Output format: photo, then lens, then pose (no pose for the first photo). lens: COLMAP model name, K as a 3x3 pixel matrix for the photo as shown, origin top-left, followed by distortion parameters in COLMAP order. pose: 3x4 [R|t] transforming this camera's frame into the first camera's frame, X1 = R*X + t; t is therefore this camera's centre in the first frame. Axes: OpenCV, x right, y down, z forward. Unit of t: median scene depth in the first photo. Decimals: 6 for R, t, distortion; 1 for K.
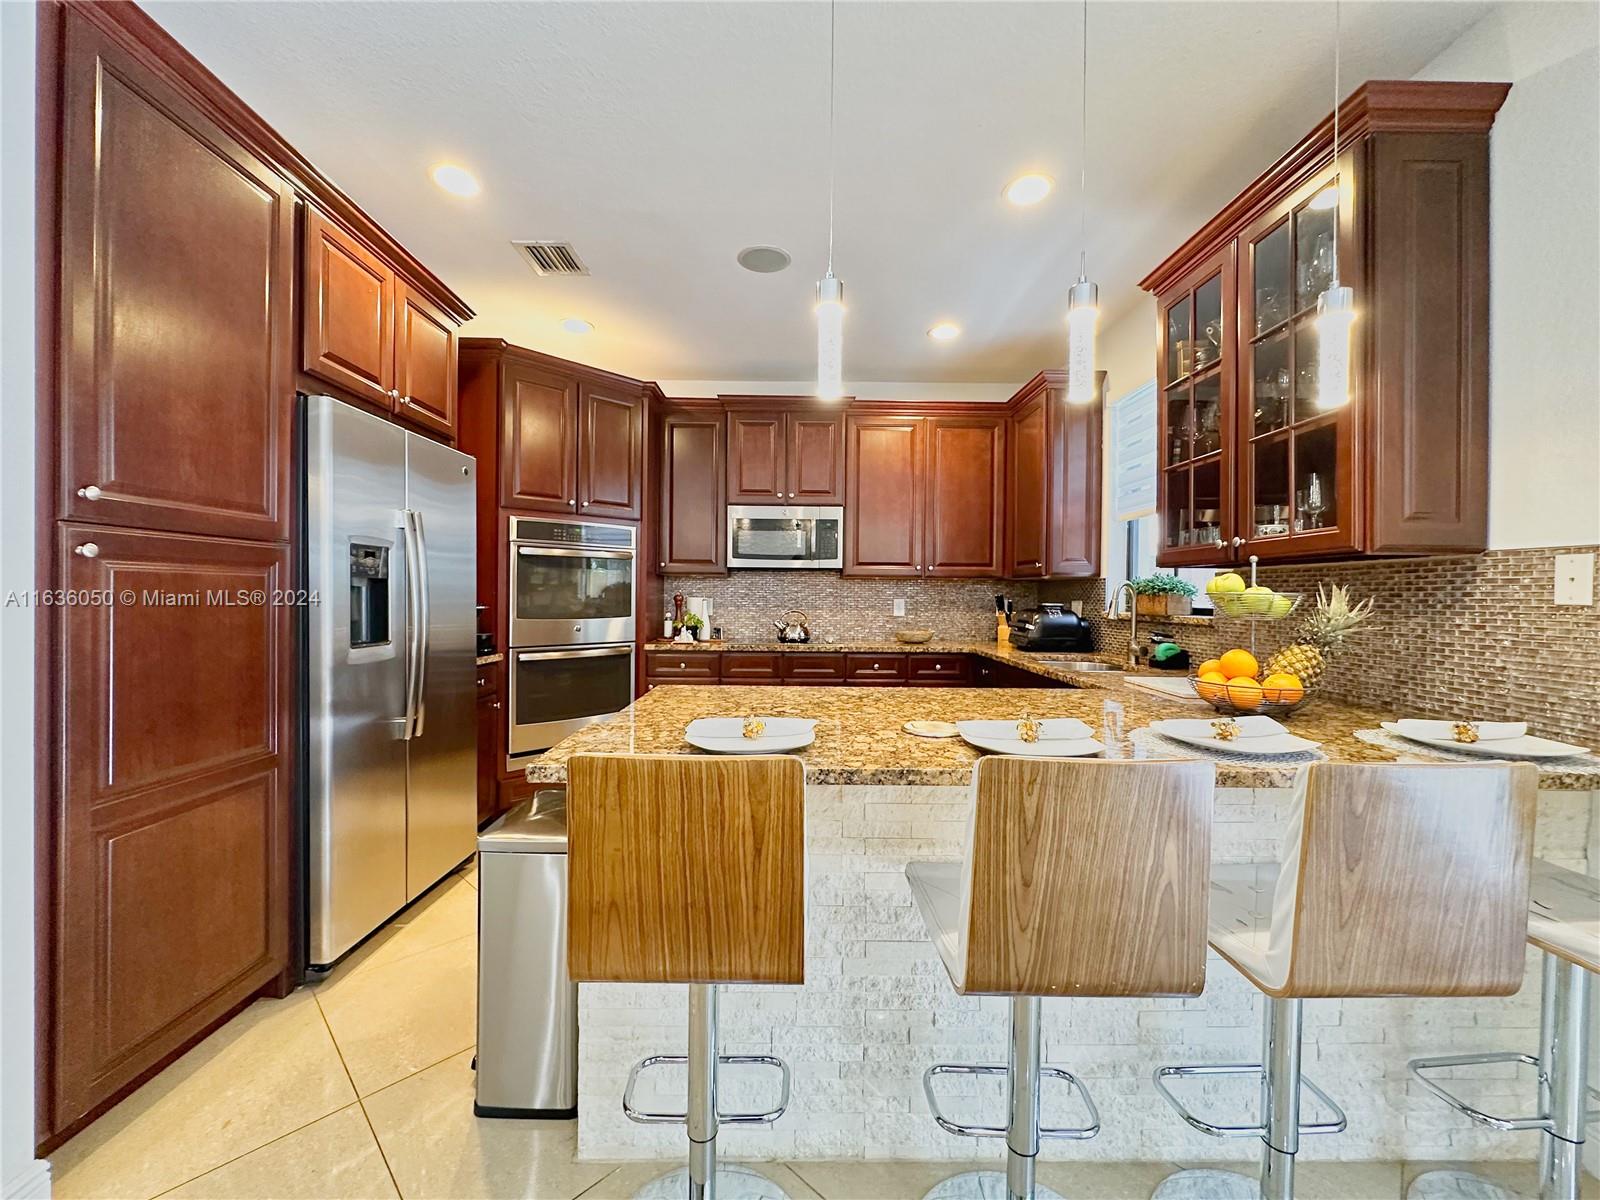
lens RADIAL K [[642.0, 0, 800.0], [0, 642.0, 600.0], [0, 0, 1]] dist [0.000421, -0.000067]
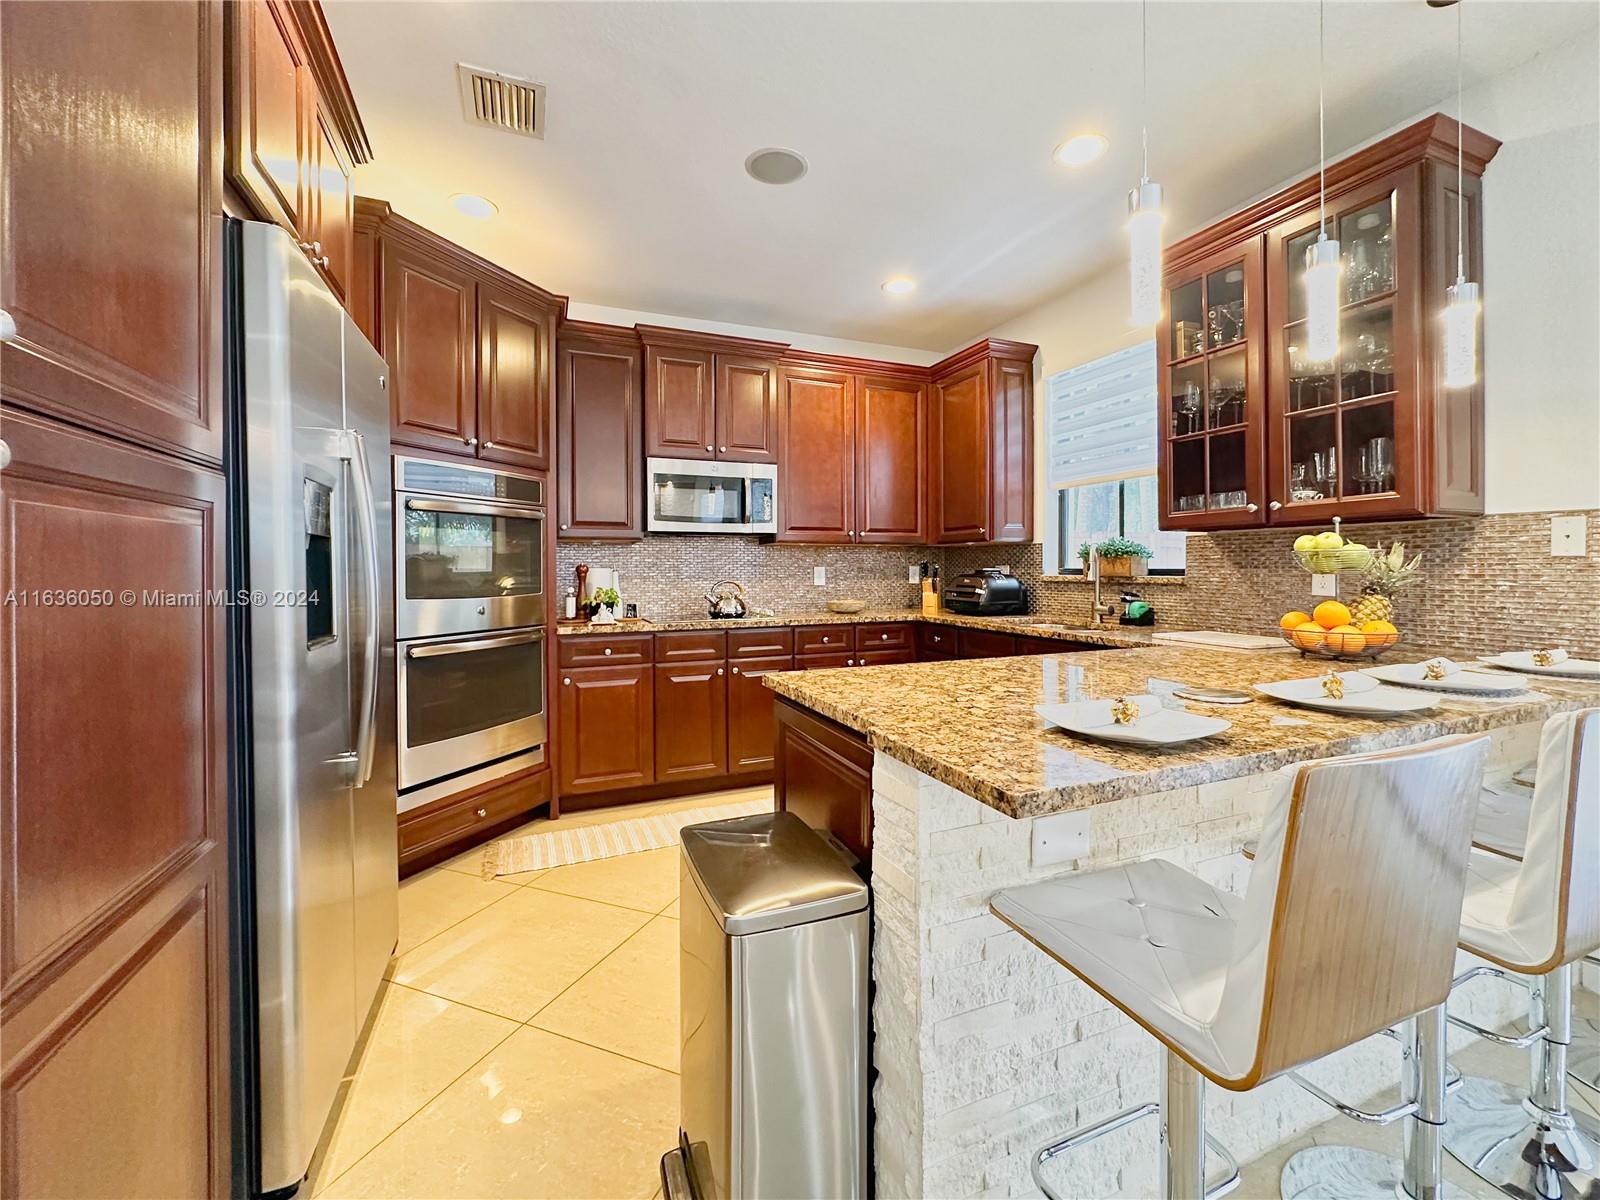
lens RADIAL K [[666.3, 0, 805.4], [0, 666.3, 572.2], [0, 0, 1]] dist [-0.000765, -0.000012]
pose [[0.925981, -0.016088, 0.377228, -0.297881], [0.016757, 0.999858, 0.001511, 0.005339], [-0.377199, 0.004922, 0.926119, 0.140637]]
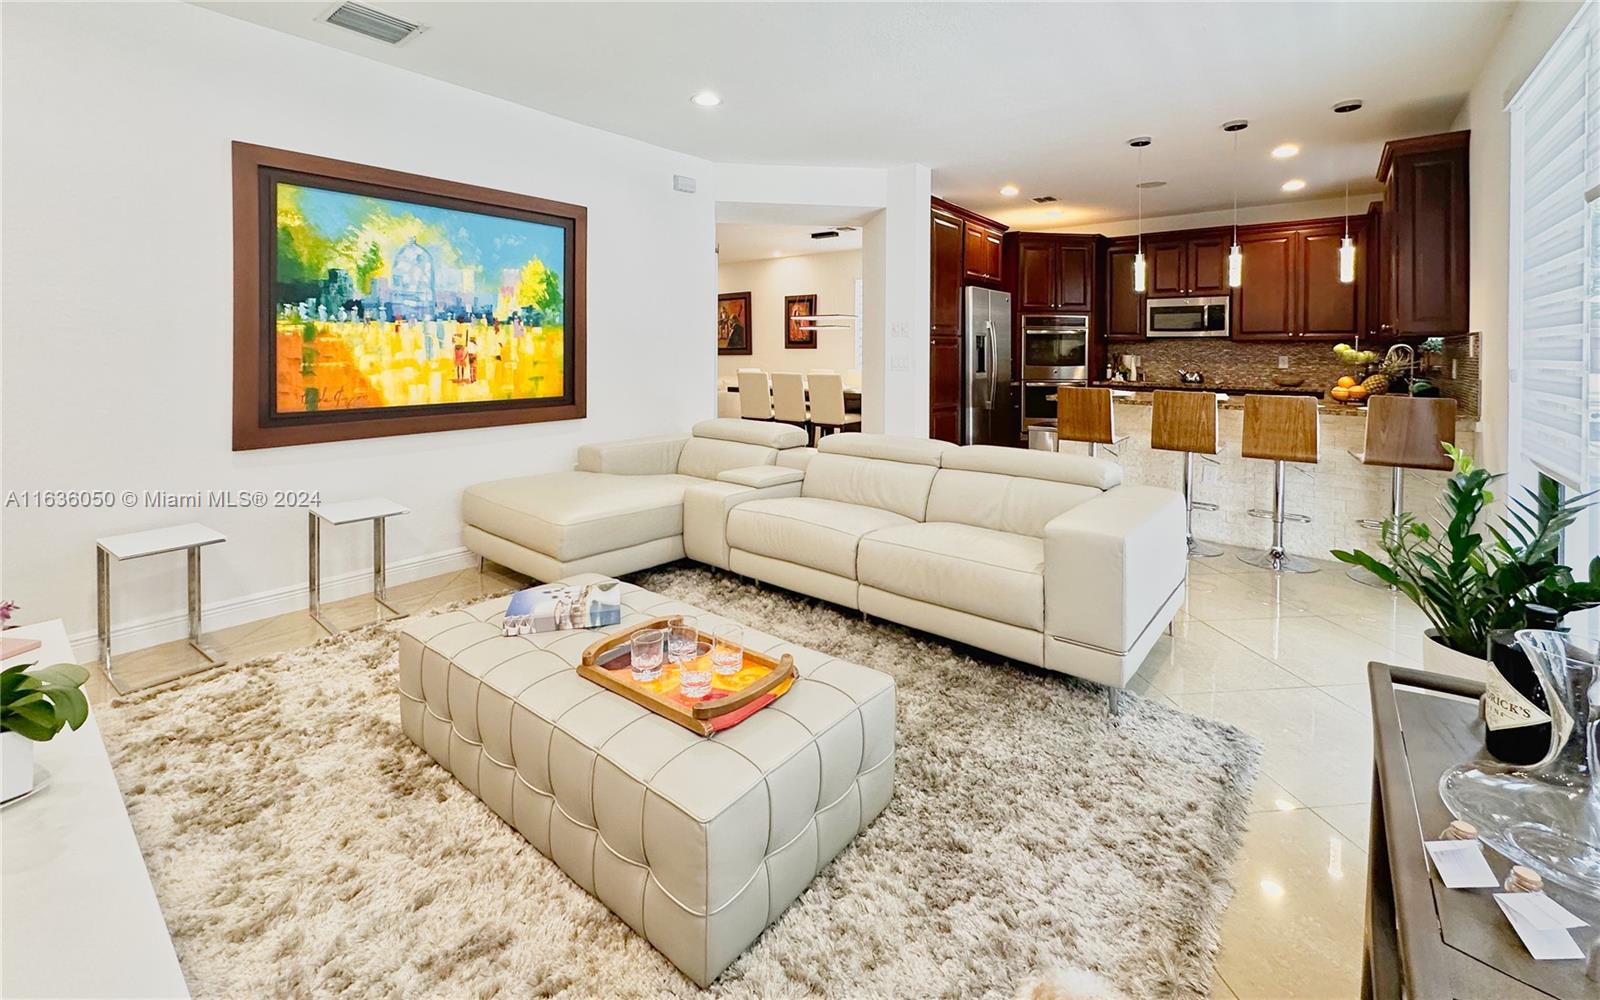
lens RADIAL K [[678.1, 0, 802.9], [0, 678.1, 357.4], [0, 0, 1]] dist [-0.000195, 0.000030]
pose [[0.777391, 0.000892, -0.629017, 0.350244], [-0.002908, 0.999993, -0.002177, 0.009535], [0.629011, 0.003522, 0.777389, -1.077781]]
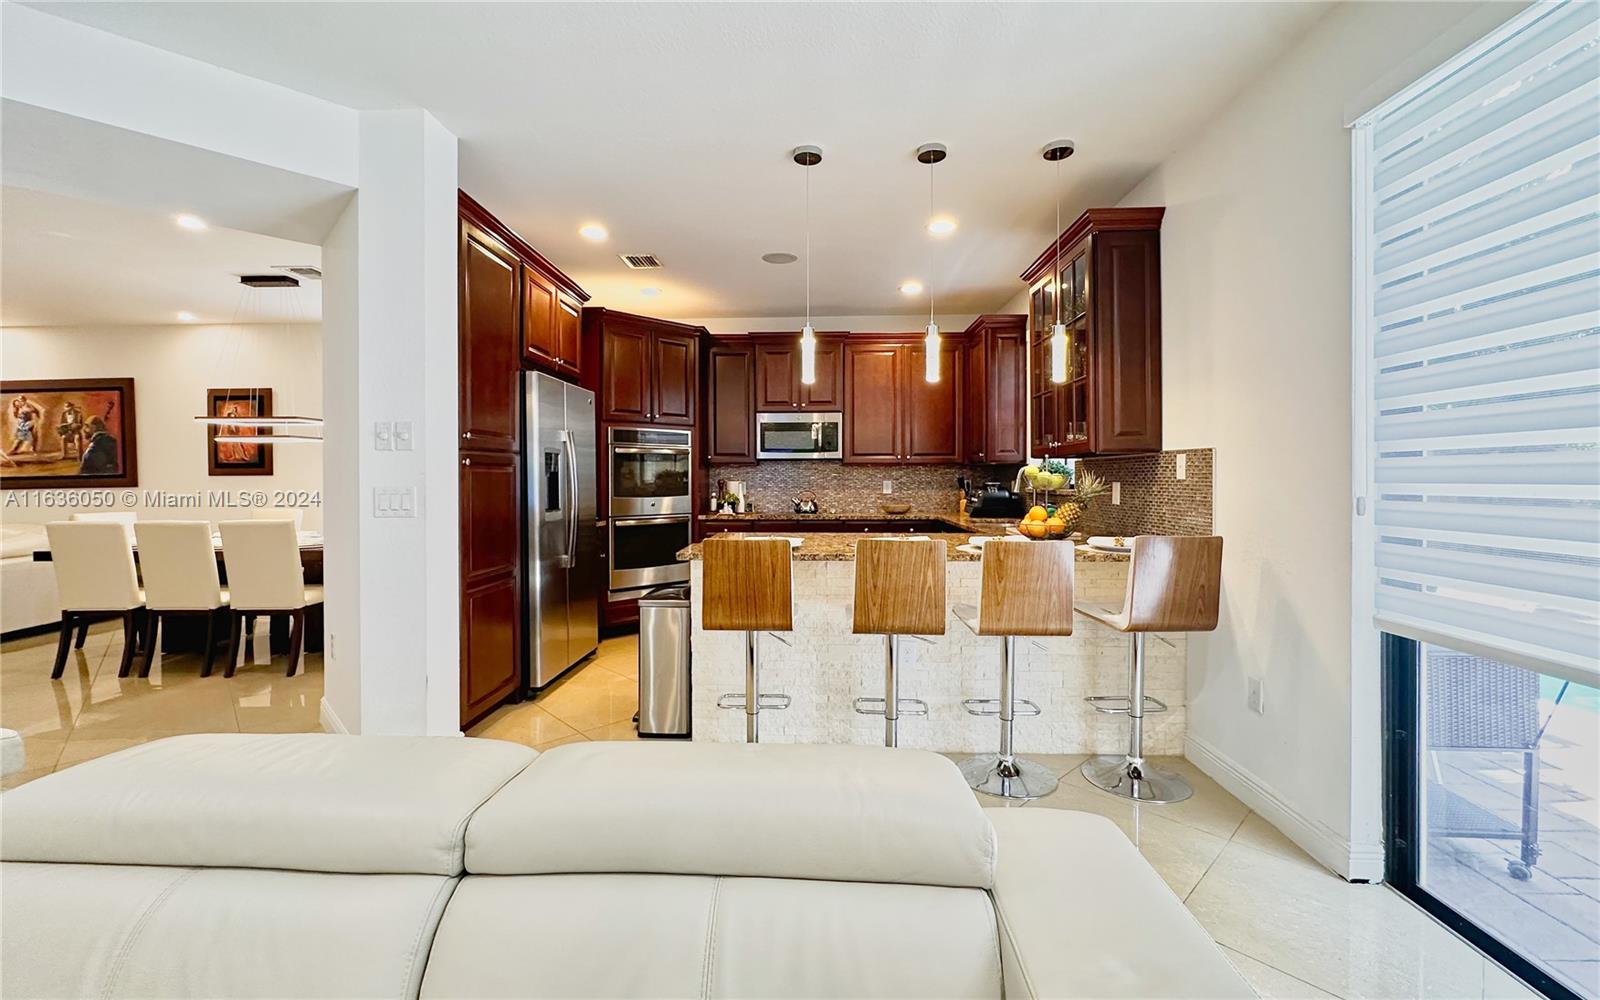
lens RADIAL K [[658.6, 0, 797.9], [0, 658.6, 479.2], [0, 0, 1]] dist [-0.001030, -0.000063]
pose [[0.998872, -0.011747, -0.046003, 0.043759], [0.011462, 0.999913, -0.006471, 0.002757], [0.046075, 0.005937, 0.998920, -0.458352]]
